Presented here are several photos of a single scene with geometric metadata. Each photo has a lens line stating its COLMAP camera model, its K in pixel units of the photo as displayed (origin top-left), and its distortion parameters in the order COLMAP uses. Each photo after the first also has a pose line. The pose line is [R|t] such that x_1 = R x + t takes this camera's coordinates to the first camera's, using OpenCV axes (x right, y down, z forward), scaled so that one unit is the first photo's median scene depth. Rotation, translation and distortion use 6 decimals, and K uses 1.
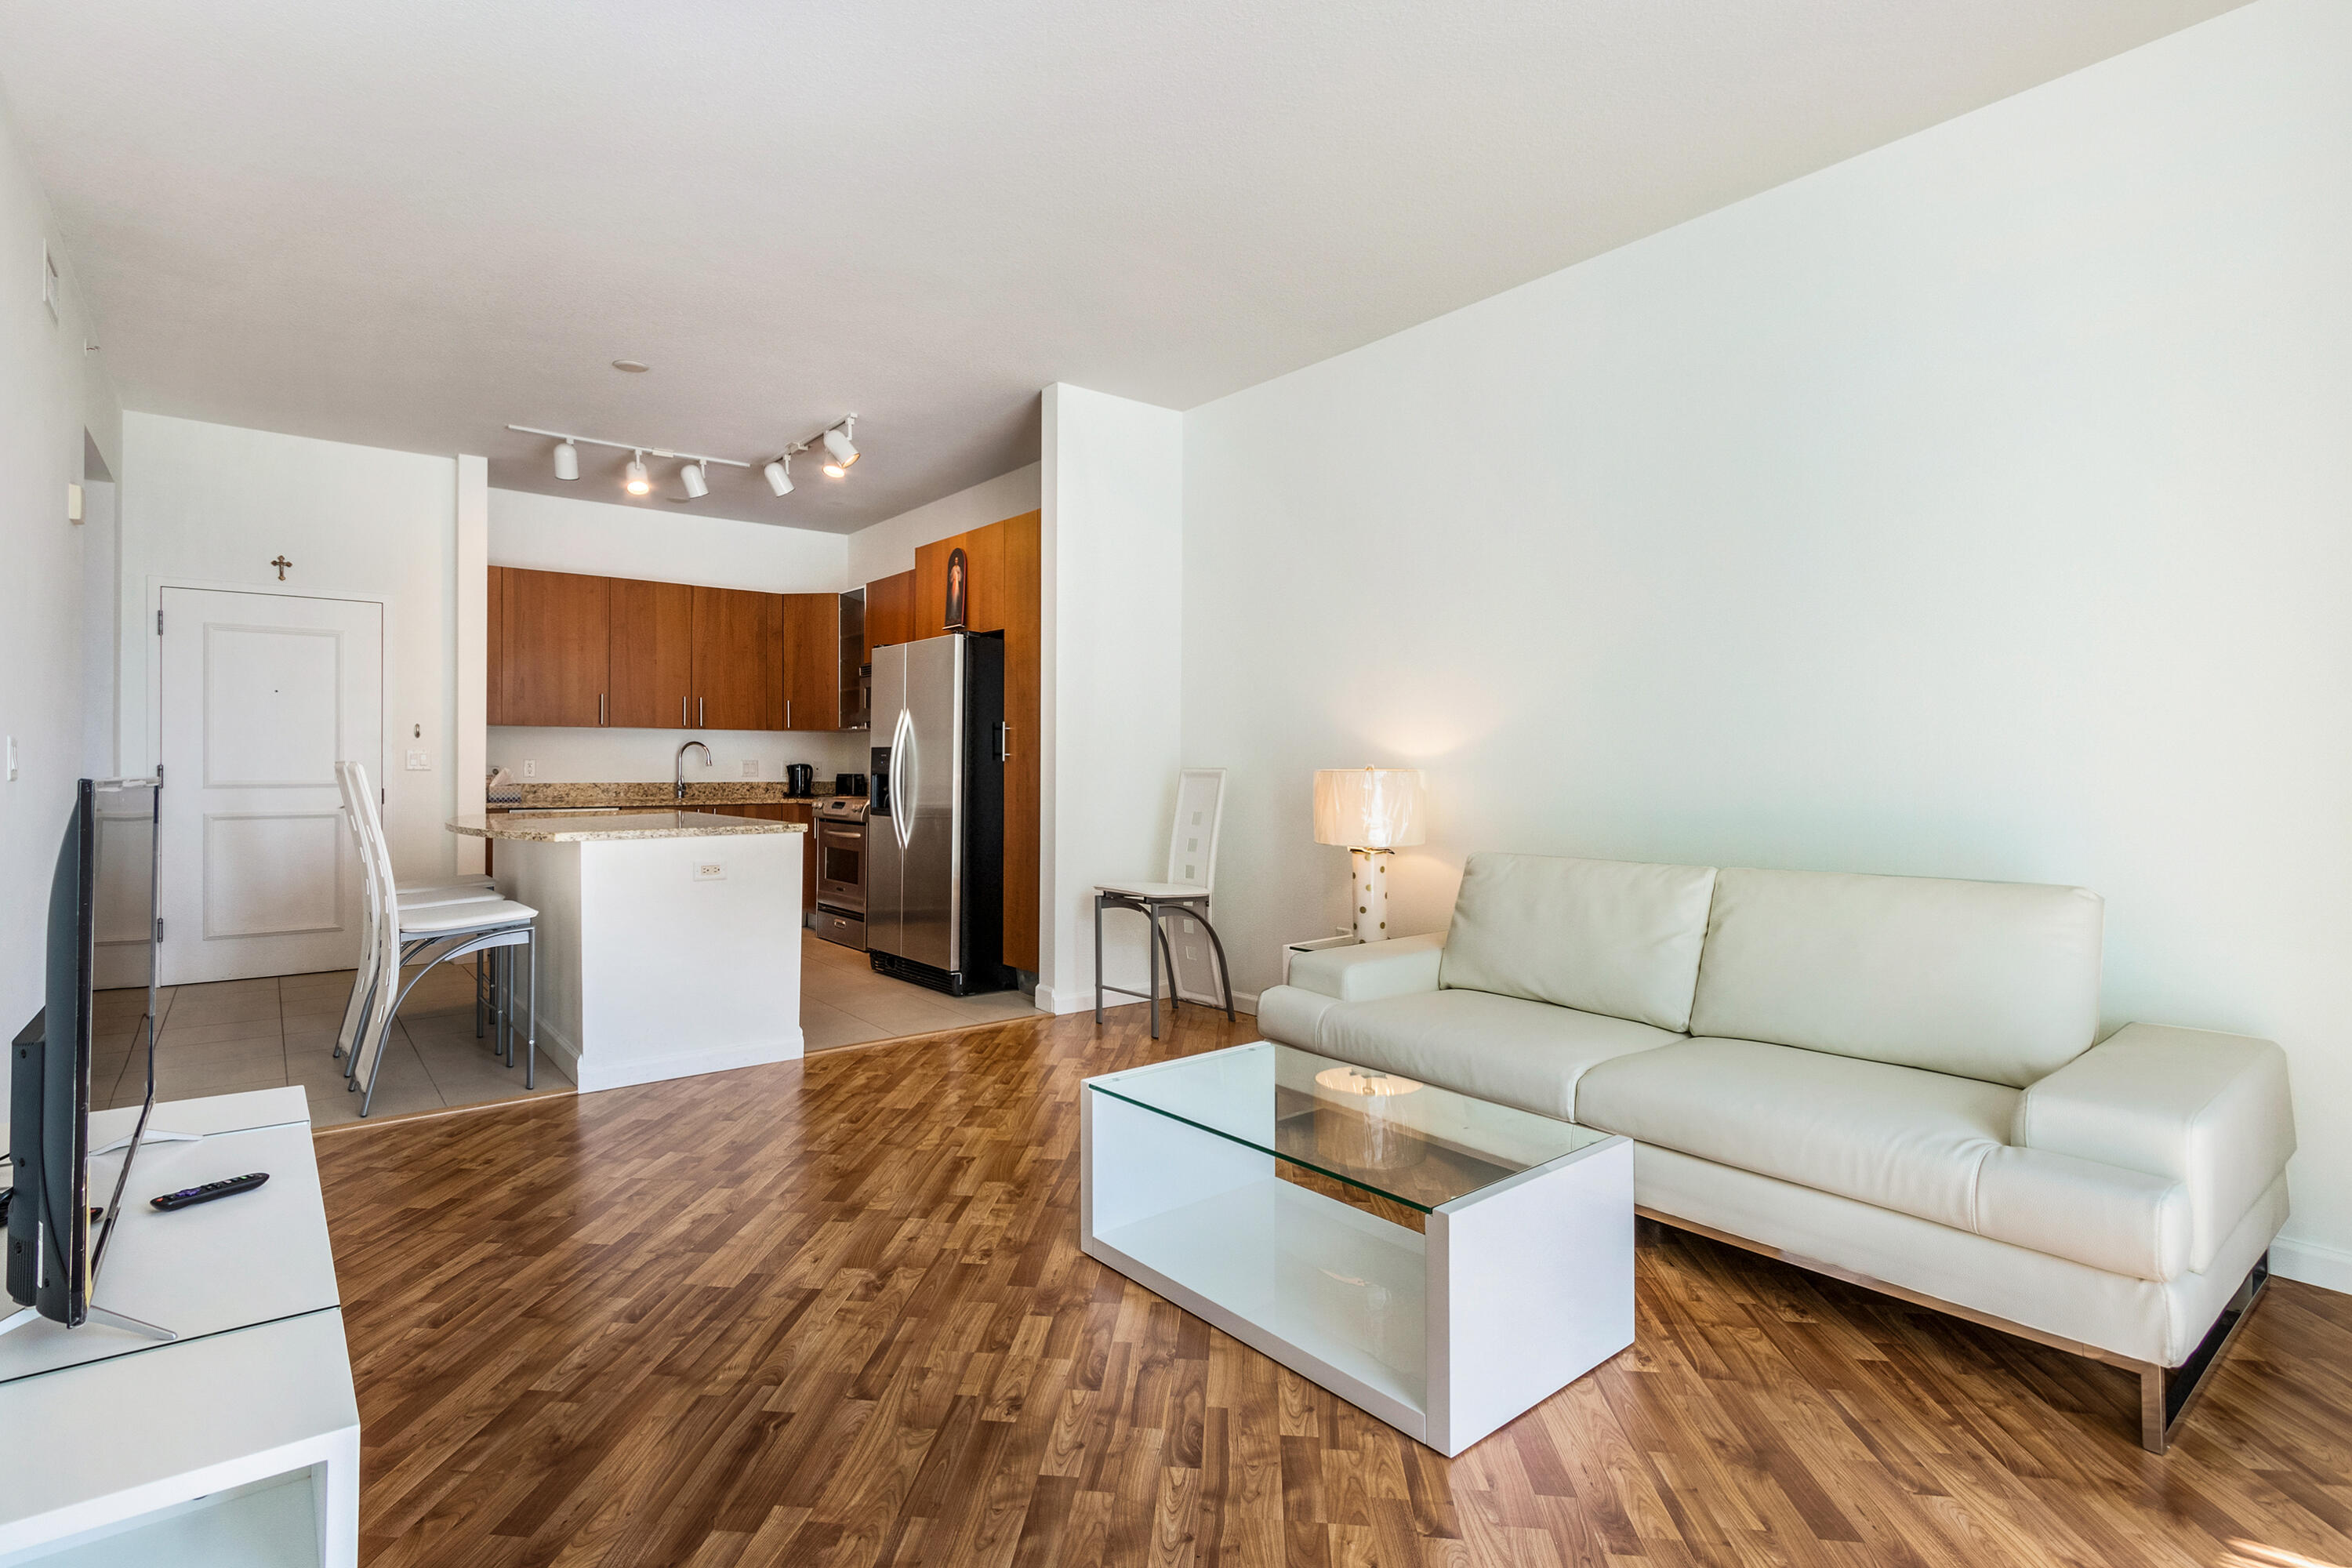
lens RADIAL K [[1167.9, 0, 1130.8], [0, 1167.9, 779.9], [0, 0, 1]] dist [0.001170, 0.001476]
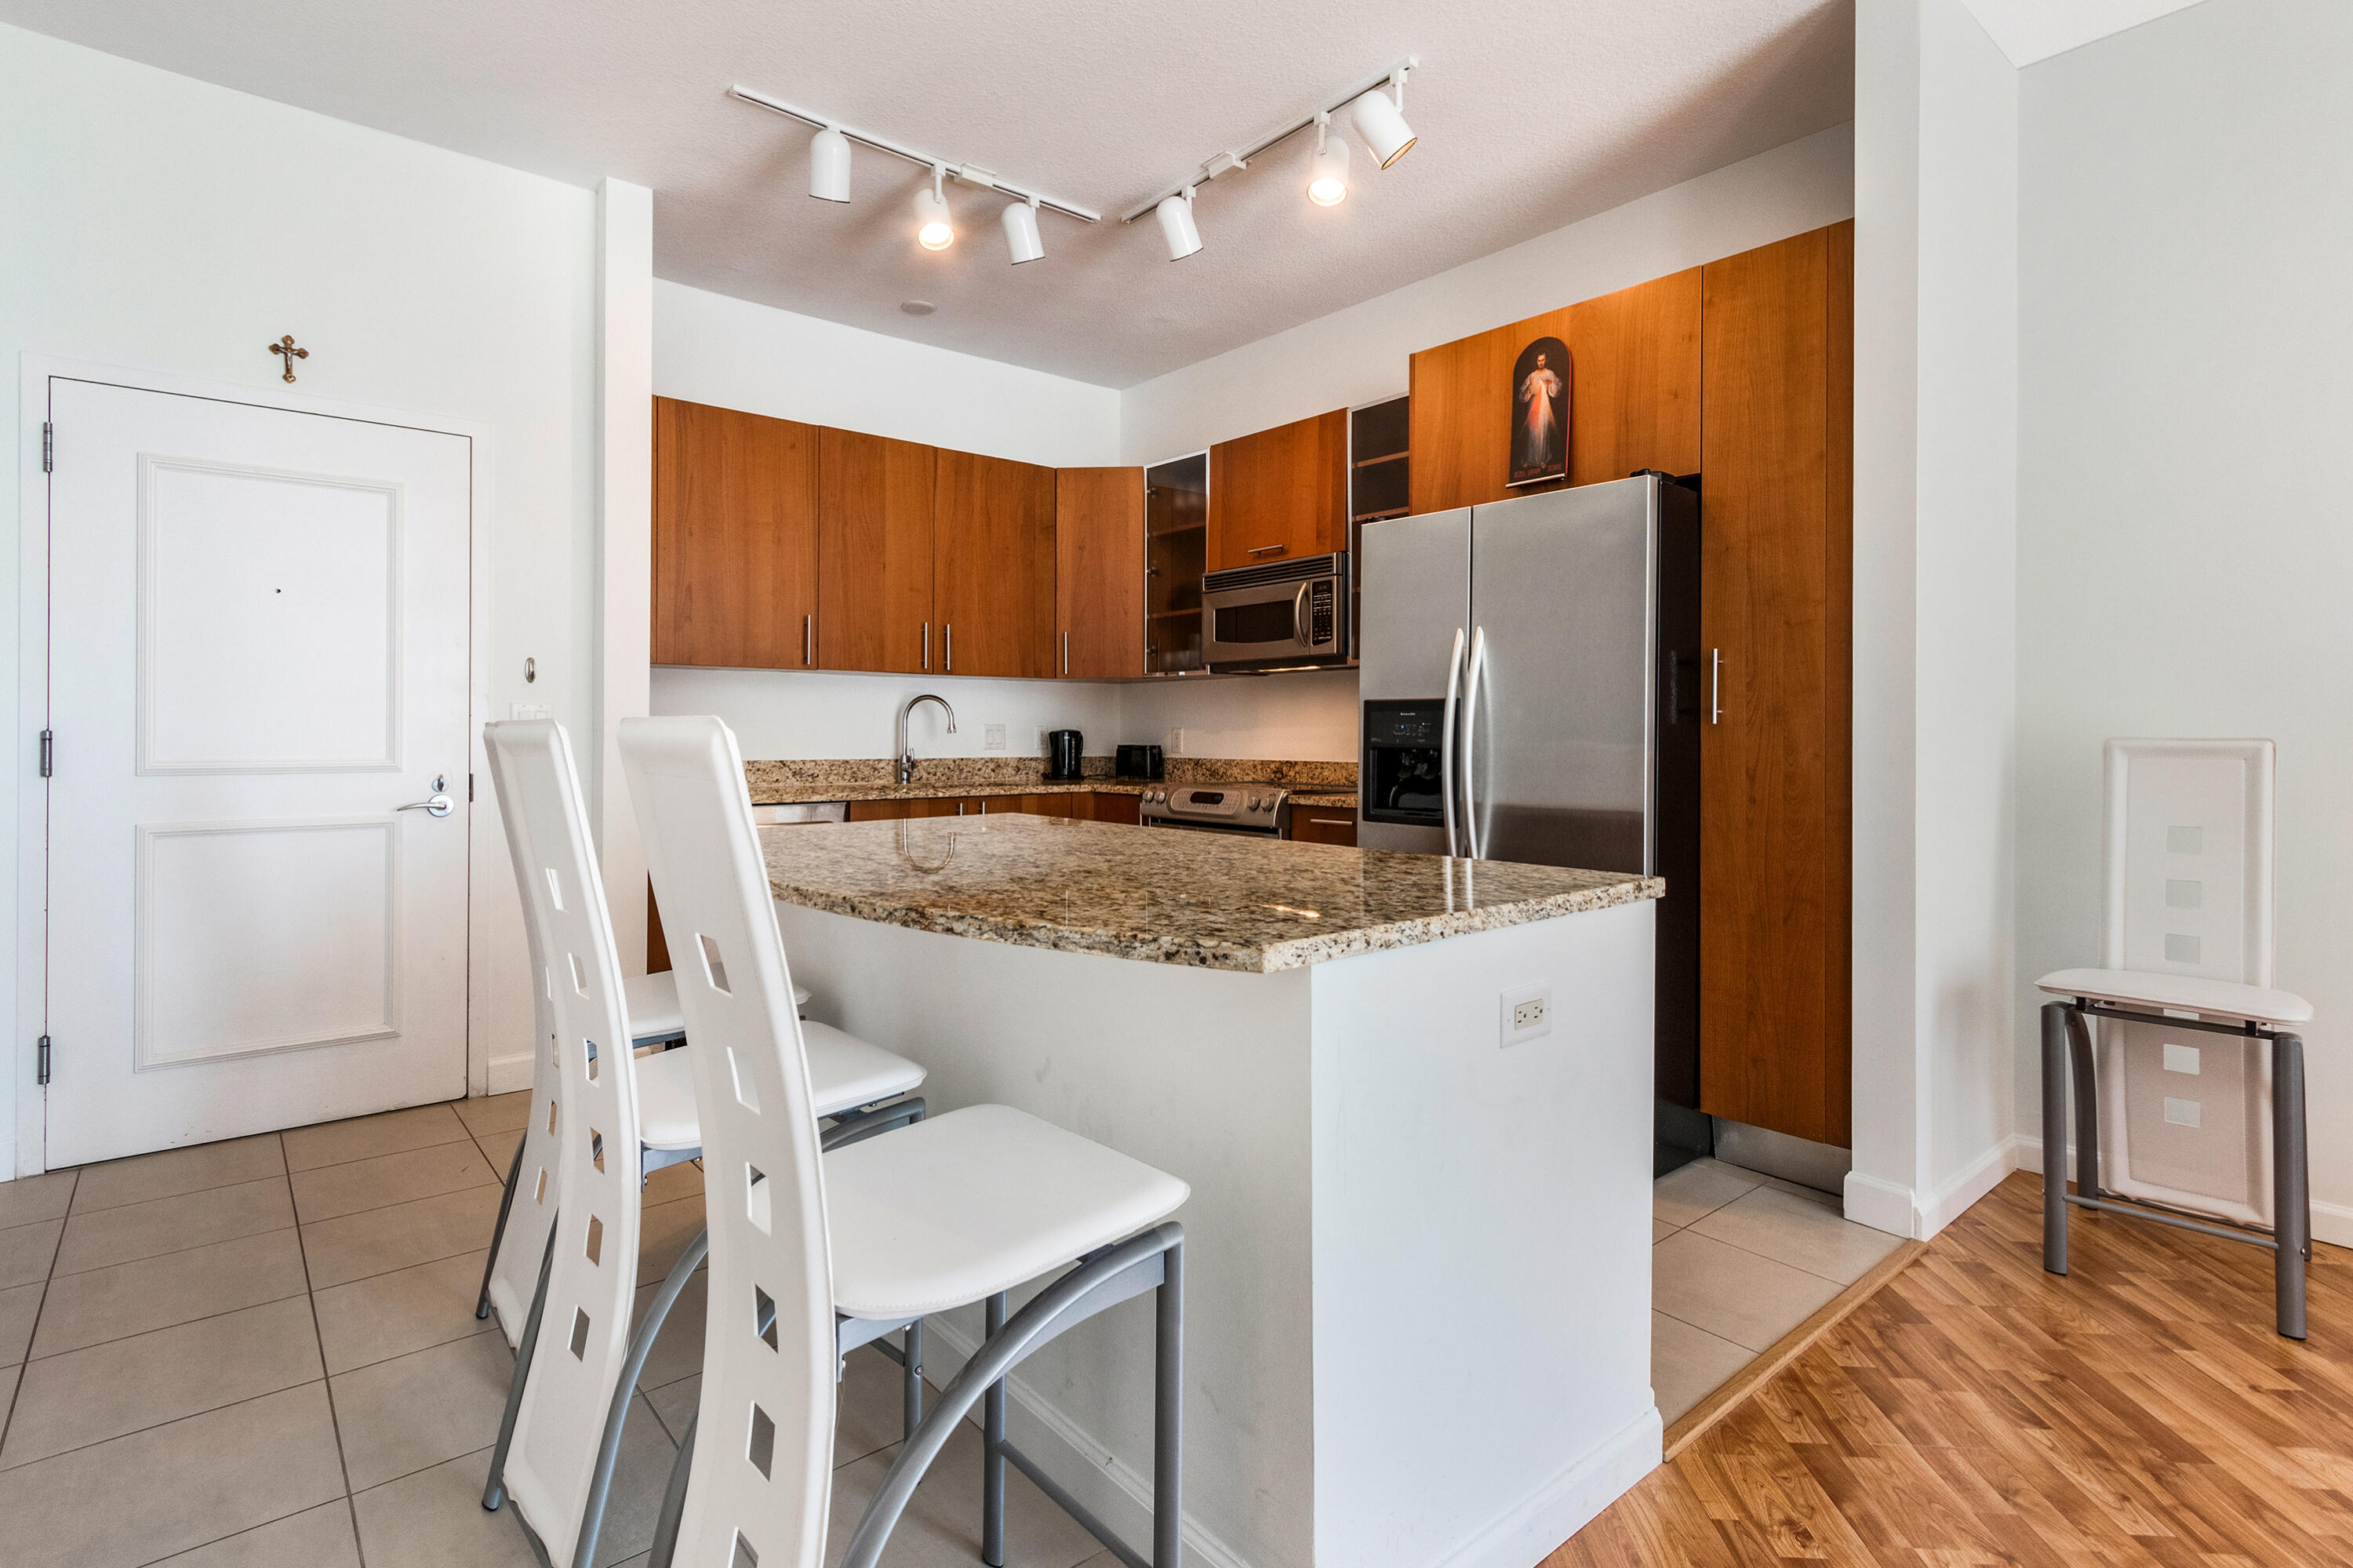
lens RADIAL K [[1091.9, 0, 1068.4], [0, 1091.9, 742.3], [0, 0, 1]] dist [0.006381, -0.000812]
pose [[0.999575, 0.001031, 0.029142, -0.335402], [-0.000933, 0.999994, -0.003358, -0.005219], [-0.029145, 0.003329, 0.999570, 0.427625]]
